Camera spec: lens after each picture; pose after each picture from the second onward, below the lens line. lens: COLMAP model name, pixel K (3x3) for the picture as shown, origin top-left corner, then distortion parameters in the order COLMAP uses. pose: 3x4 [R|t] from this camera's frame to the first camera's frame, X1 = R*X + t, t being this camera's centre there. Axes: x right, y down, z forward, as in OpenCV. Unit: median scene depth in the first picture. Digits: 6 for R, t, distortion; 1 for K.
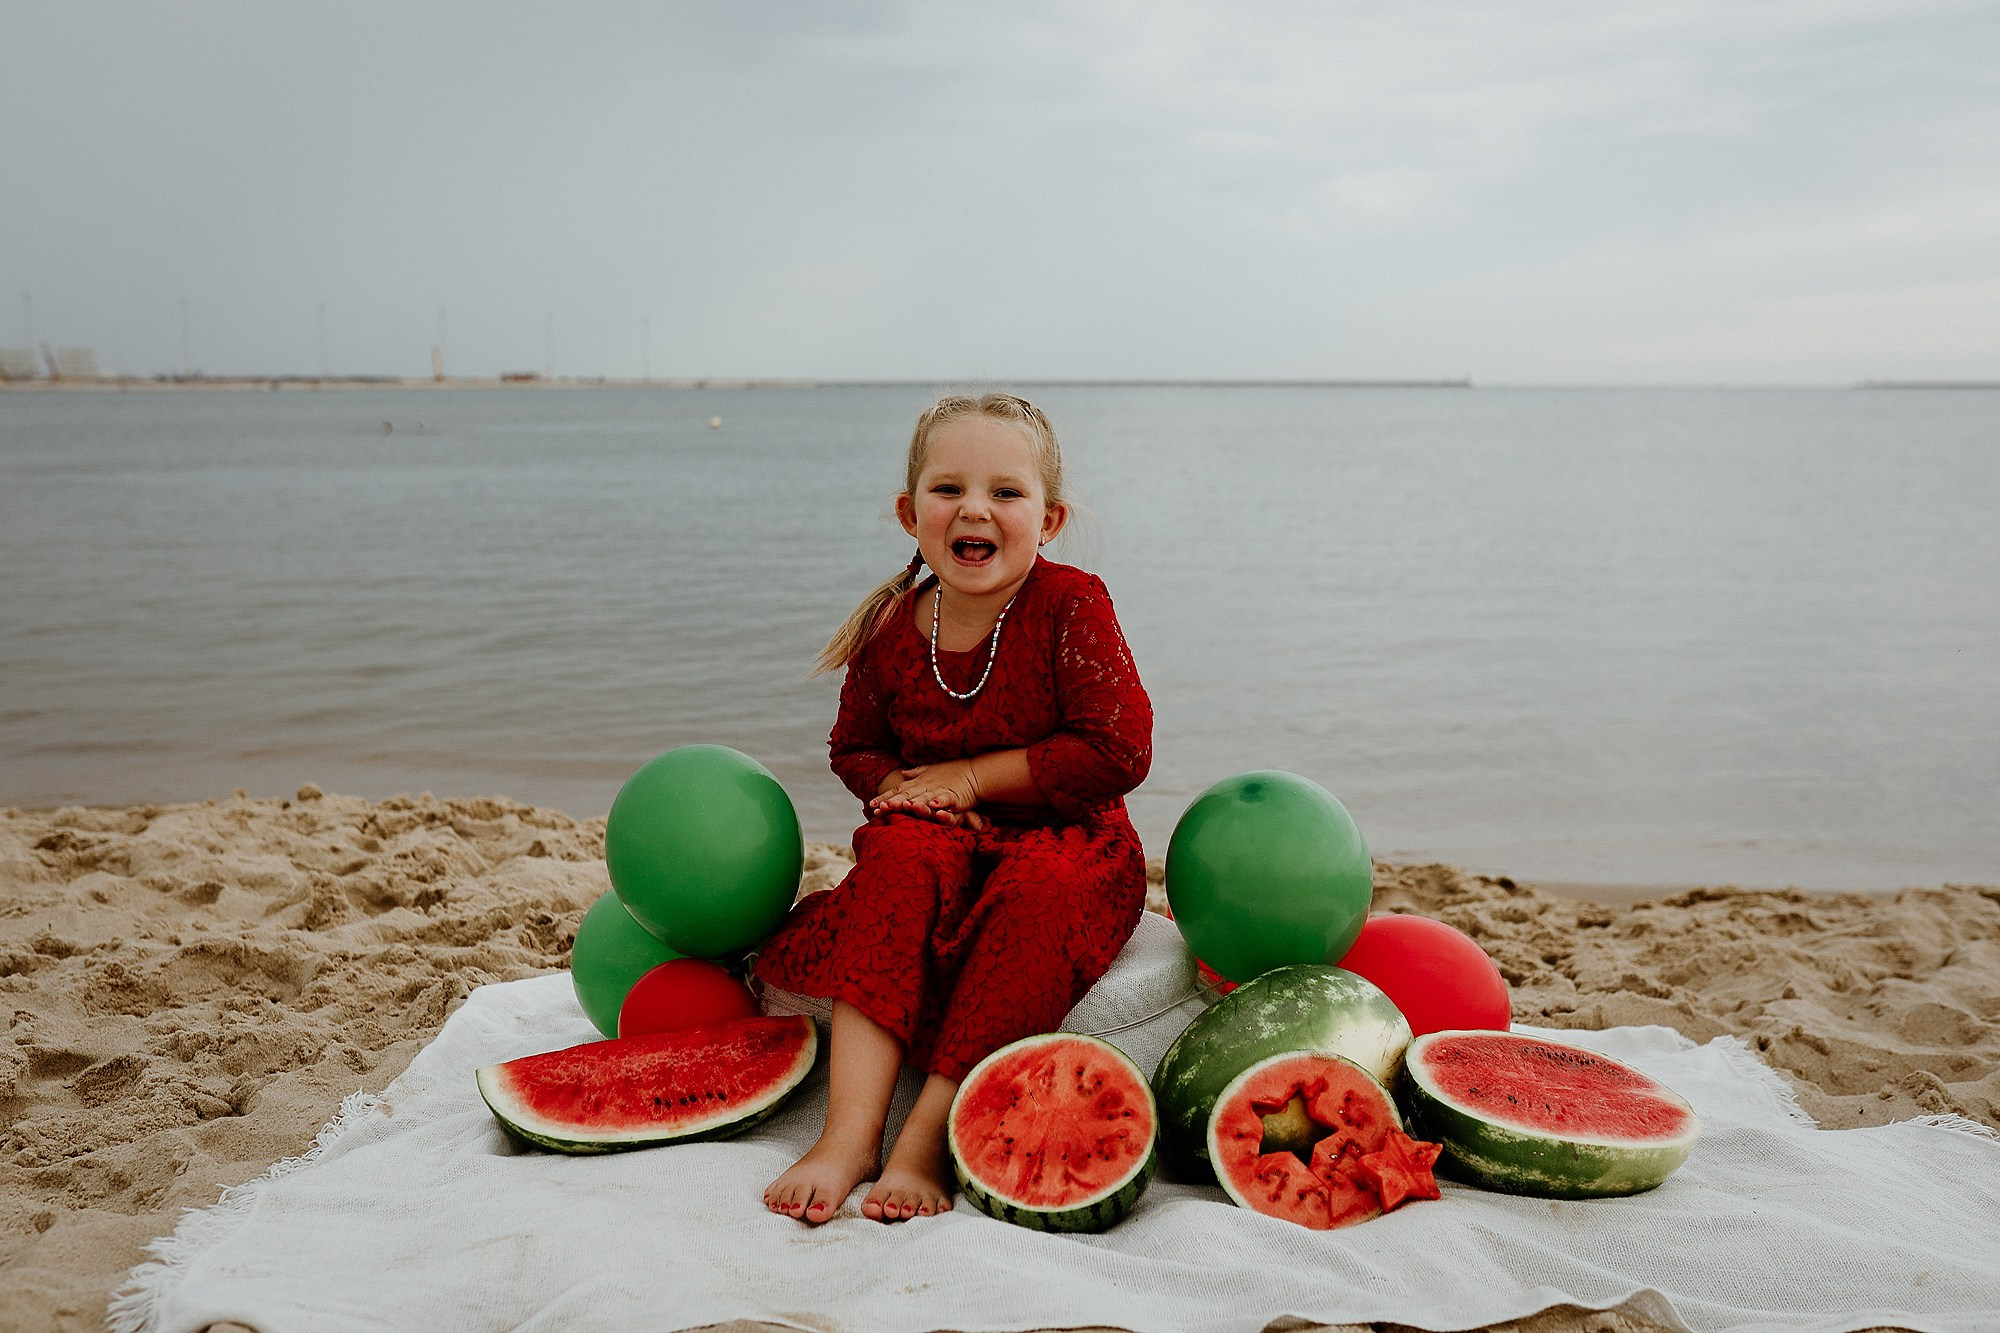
lens RADIAL K [[2015.4, 0, 1000.0], [0, 2015.4, 666.5], [0, 0, 1]] dist [-0.038474, 0.036056]
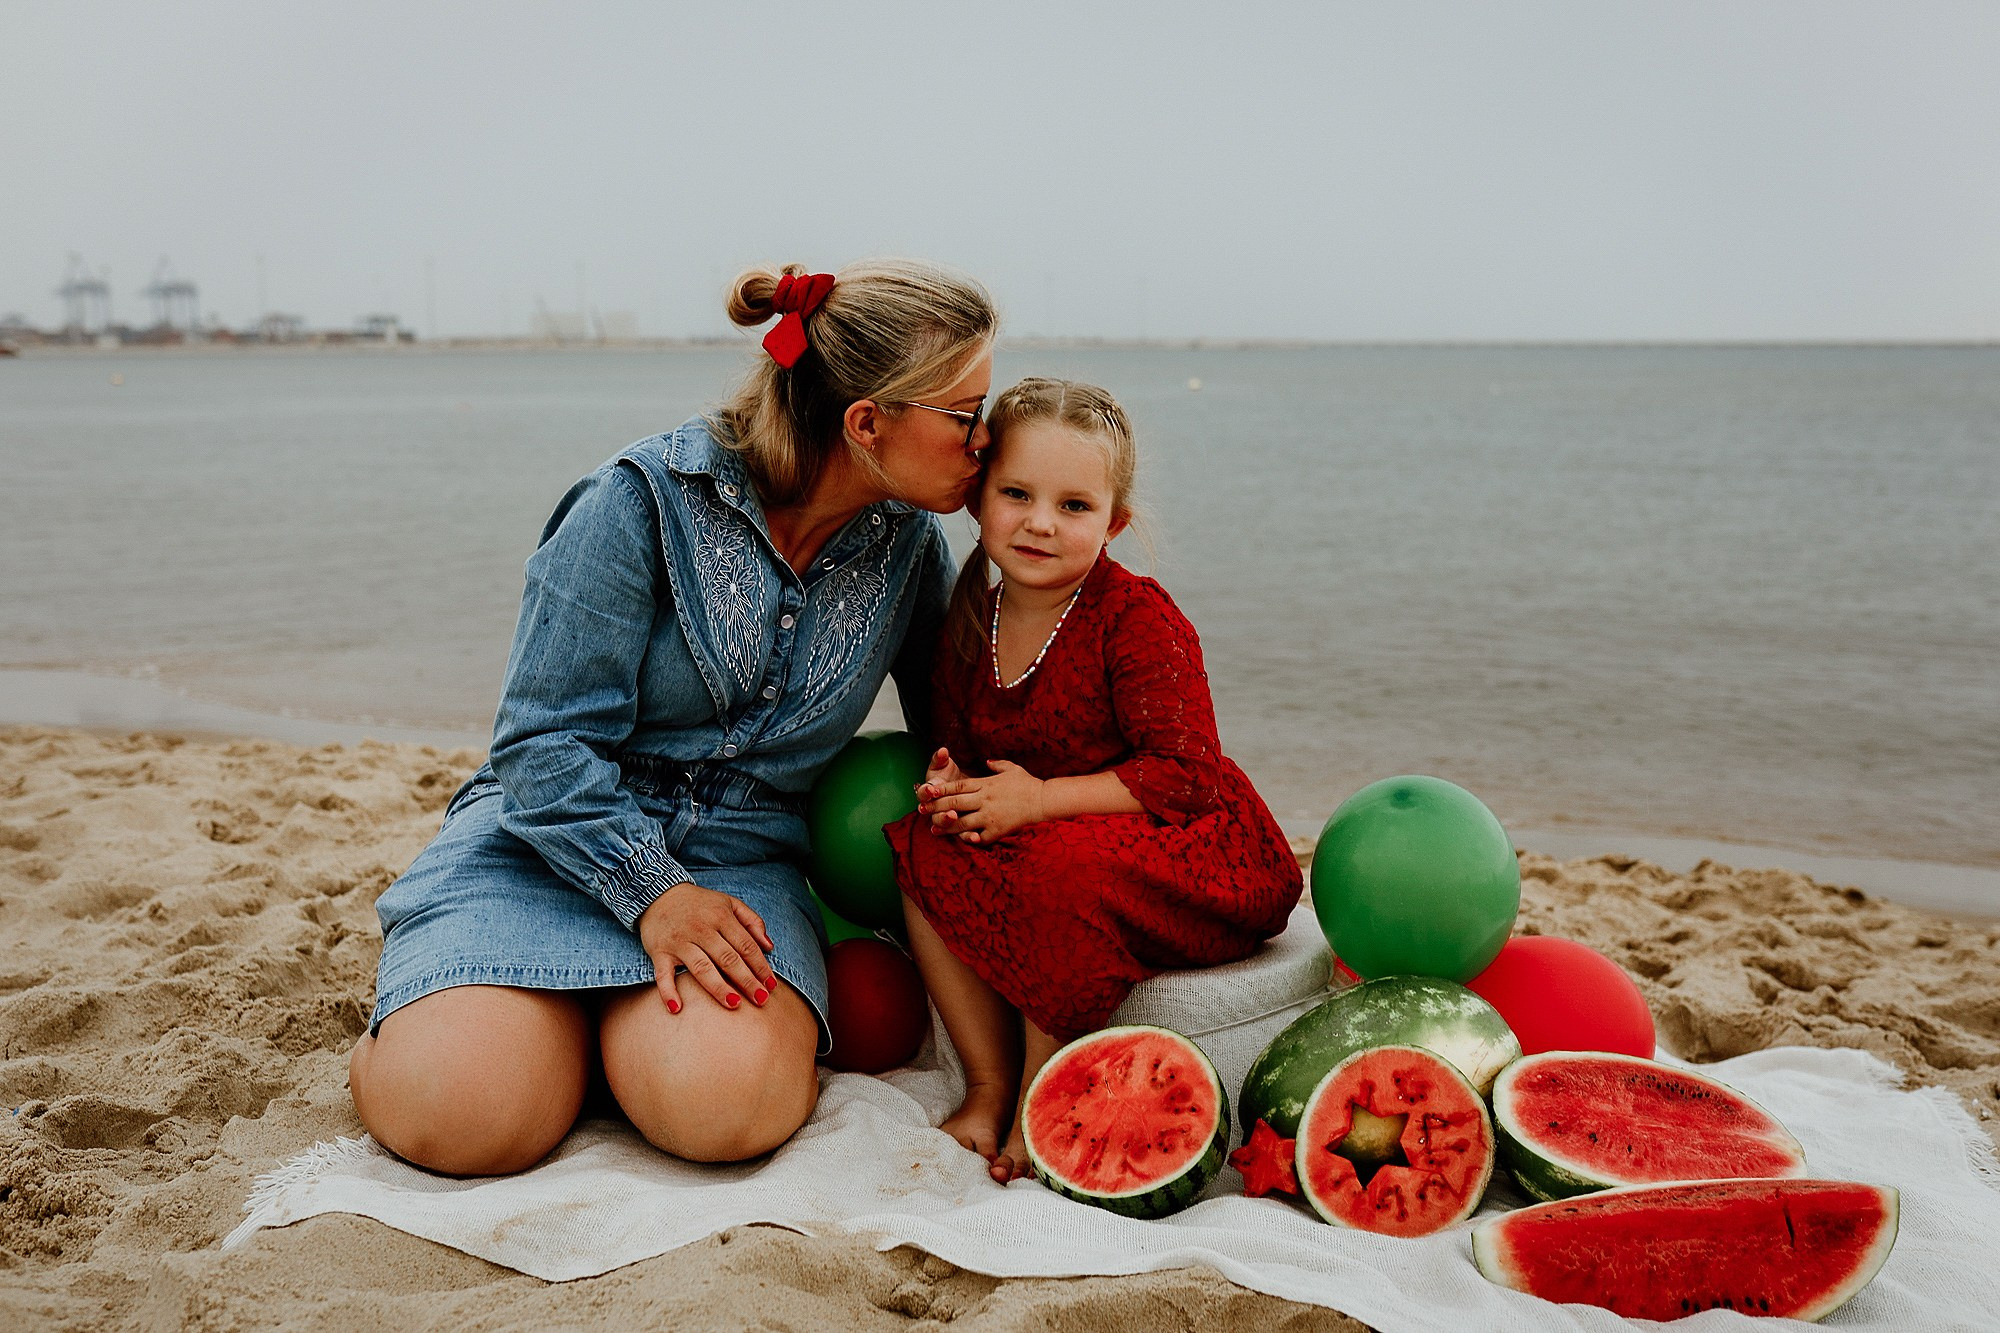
lens RADIAL K [[2000.4, 0, 1000.0], [0, 2000.4, 666.5], [0, 0, 1]] dist [-0.059024, 0.114687]
pose [[0.969049, 0.035552, -0.244296, 0.196069], [-0.030294, 0.999222, 0.025248, -0.023690], [0.245004, -0.017066, 0.969372, -0.002140]]
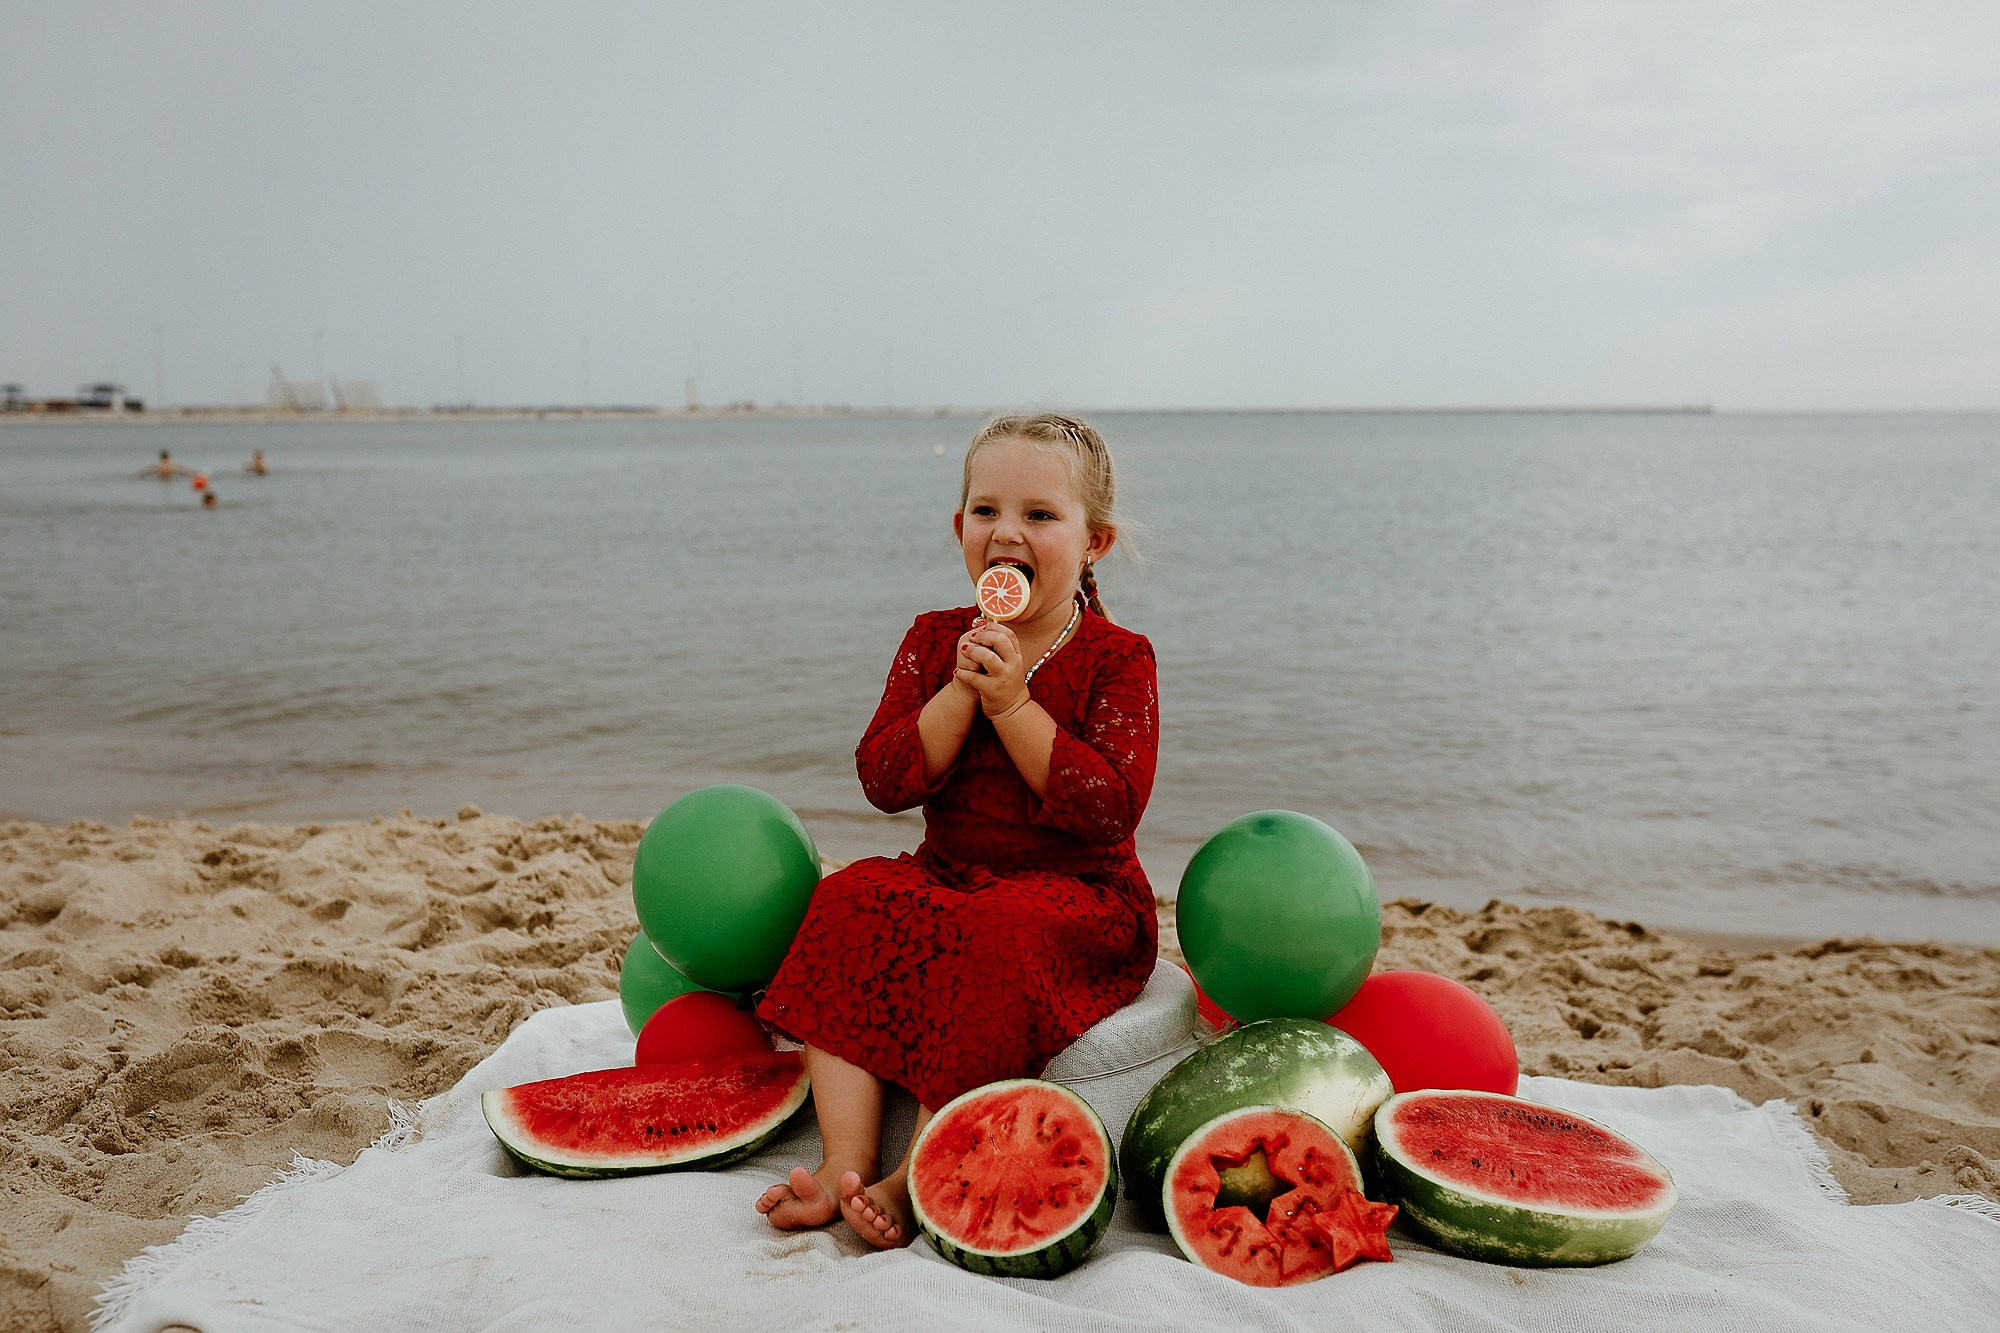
lens RADIAL K [[1978.5, 0, 1000.0], [0, 1978.5, 666.5], [0, 0, 1]] dist [-0.037101, 0.033914]
pose [[0.992557, 0.010535, -0.121322, 0.132428], [-0.011834, 0.999880, -0.009989, -0.016100], [0.121202, 0.011350, 0.992563, 0.004149]]
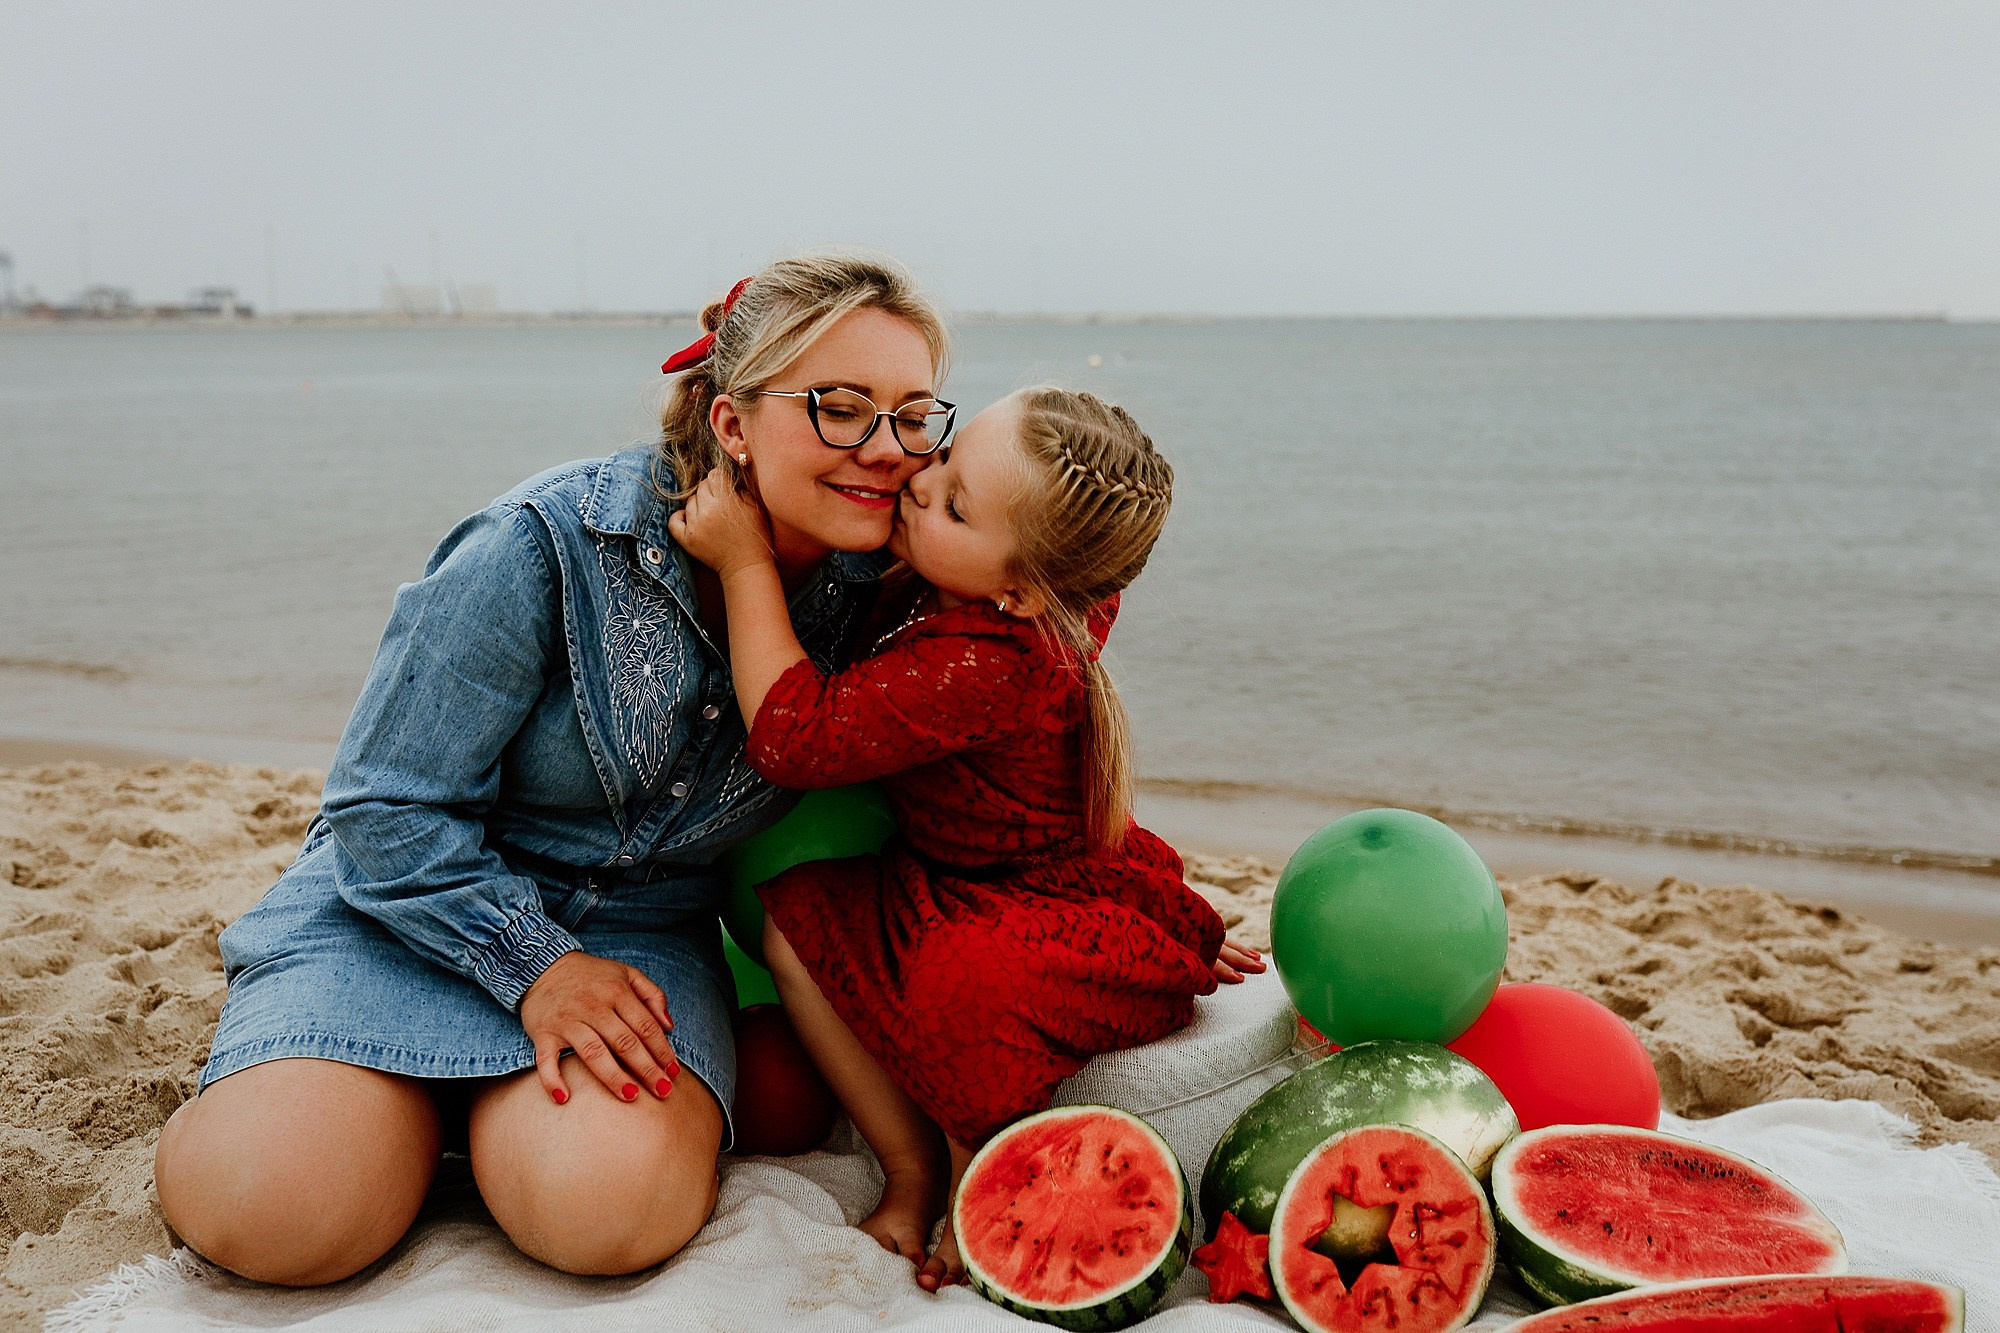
lens RADIAL K [[2119.6, 0, 1000.0], [0, 2119.6, 666.5], [0, 0, 1]] dist [-0.059573, 0.110666]
pose [[0.980876, 0.027646, -0.192661, 0.161065], [-0.022940, 0.999382, 0.026616, -0.035558], [0.193277, -0.021688, 0.980904, 0.074466]]
